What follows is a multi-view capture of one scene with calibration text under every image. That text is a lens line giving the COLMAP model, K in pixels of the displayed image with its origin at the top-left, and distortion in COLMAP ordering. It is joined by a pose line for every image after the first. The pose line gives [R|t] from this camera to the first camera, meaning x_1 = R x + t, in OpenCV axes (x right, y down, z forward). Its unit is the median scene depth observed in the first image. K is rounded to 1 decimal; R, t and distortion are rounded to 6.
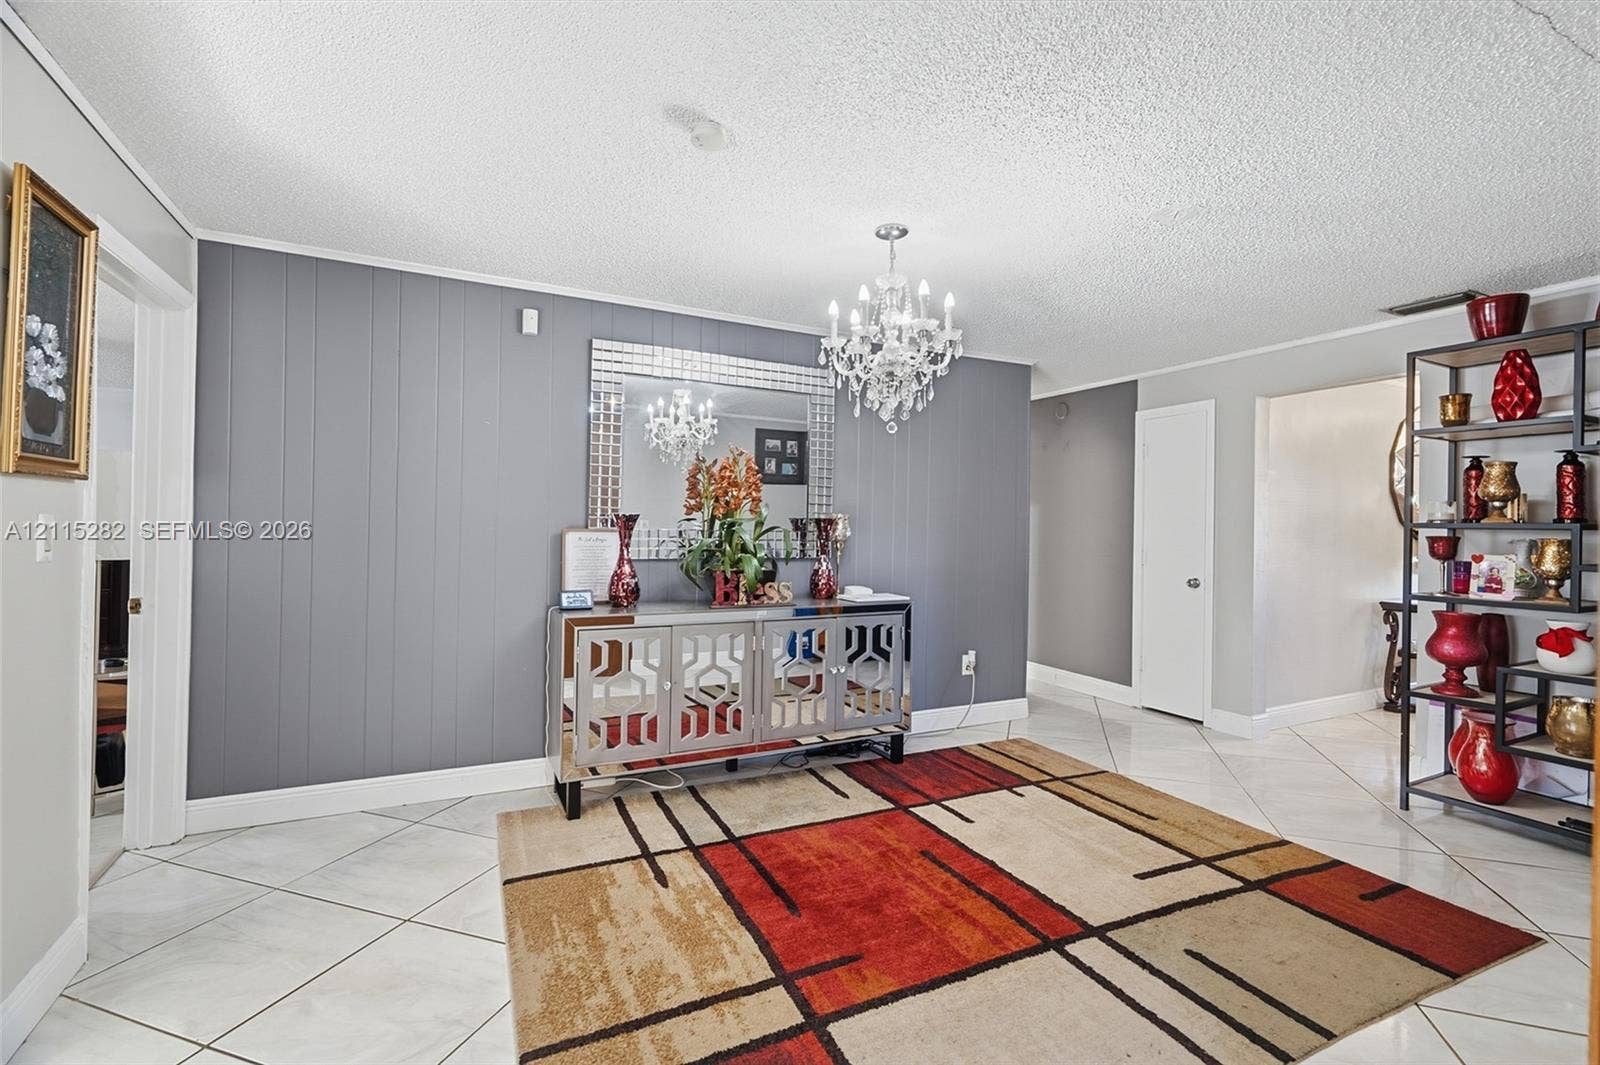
lens RADIAL K [[717.2, 0, 800.3], [0, 717.2, 526.4], [0, 0, 1]] dist [-0.002902, 0.002489]
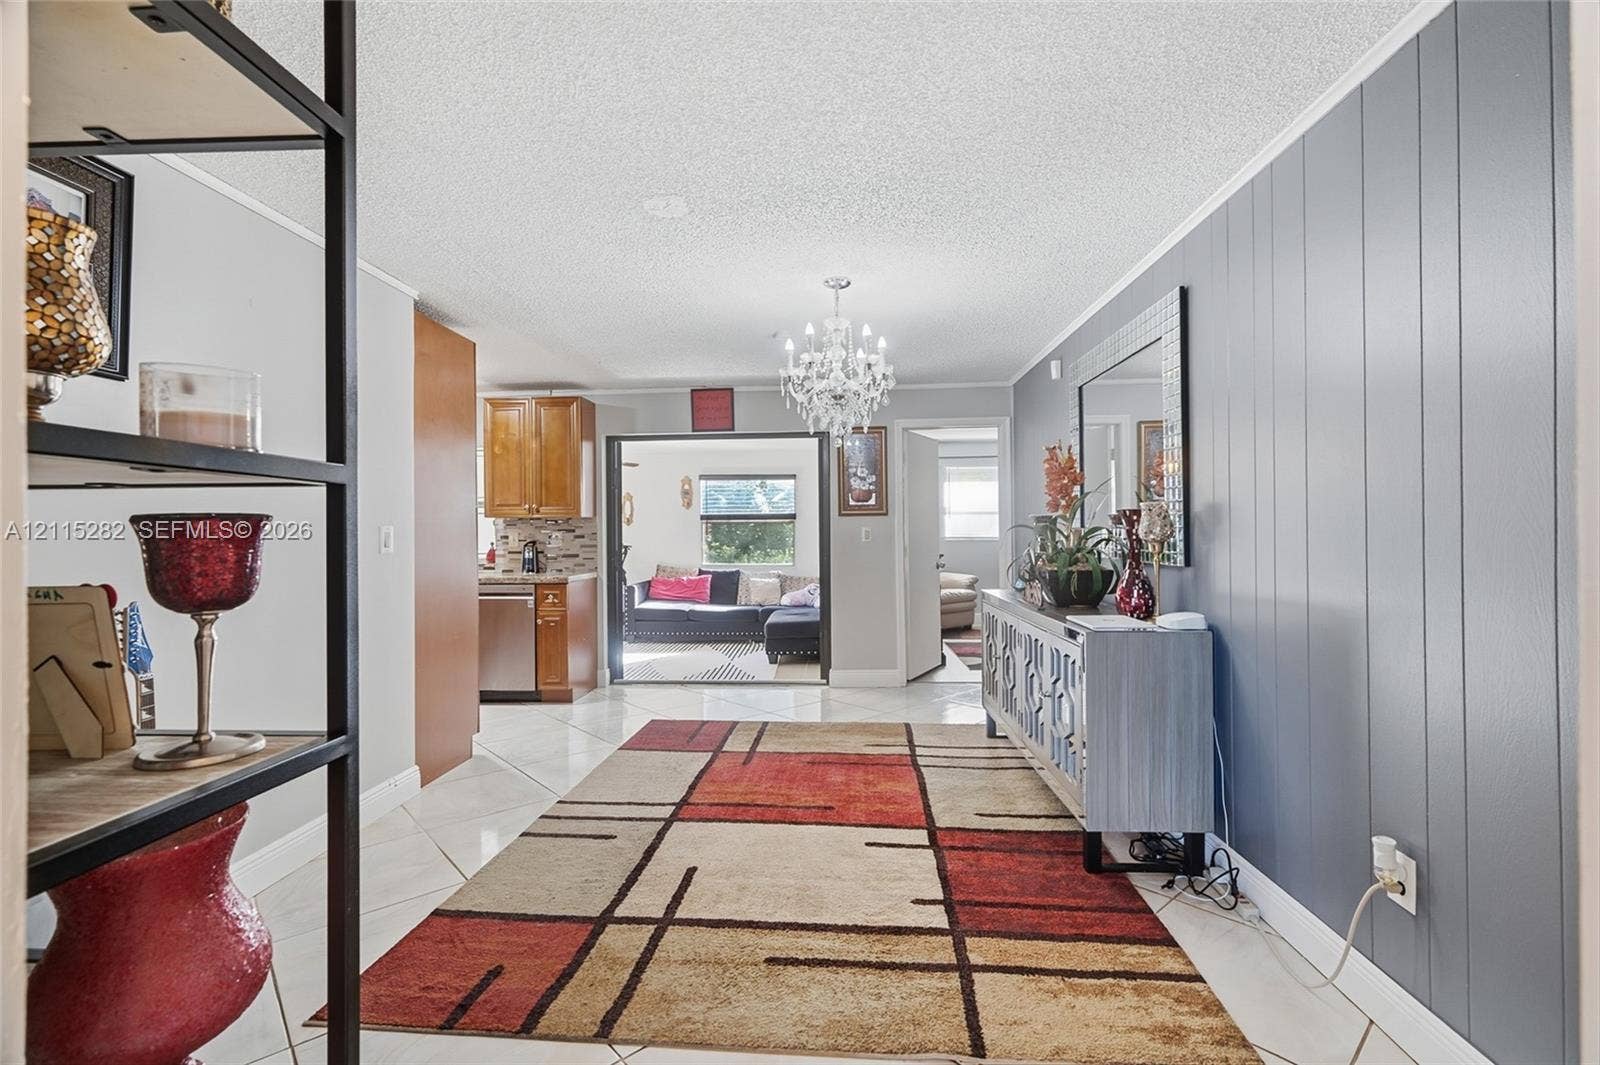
lens RADIAL K [[717.2, 0, 805.8], [0, 717.2, 525.3], [0, 0, 1]] dist [-0.002902, 0.002489]
pose [[-0.496104, -0.018373, -0.868069, 1.005037], [0.000558, 0.999769, -0.021479, 0.024844], [0.868263, -0.011140, -0.495979, 1.295585]]
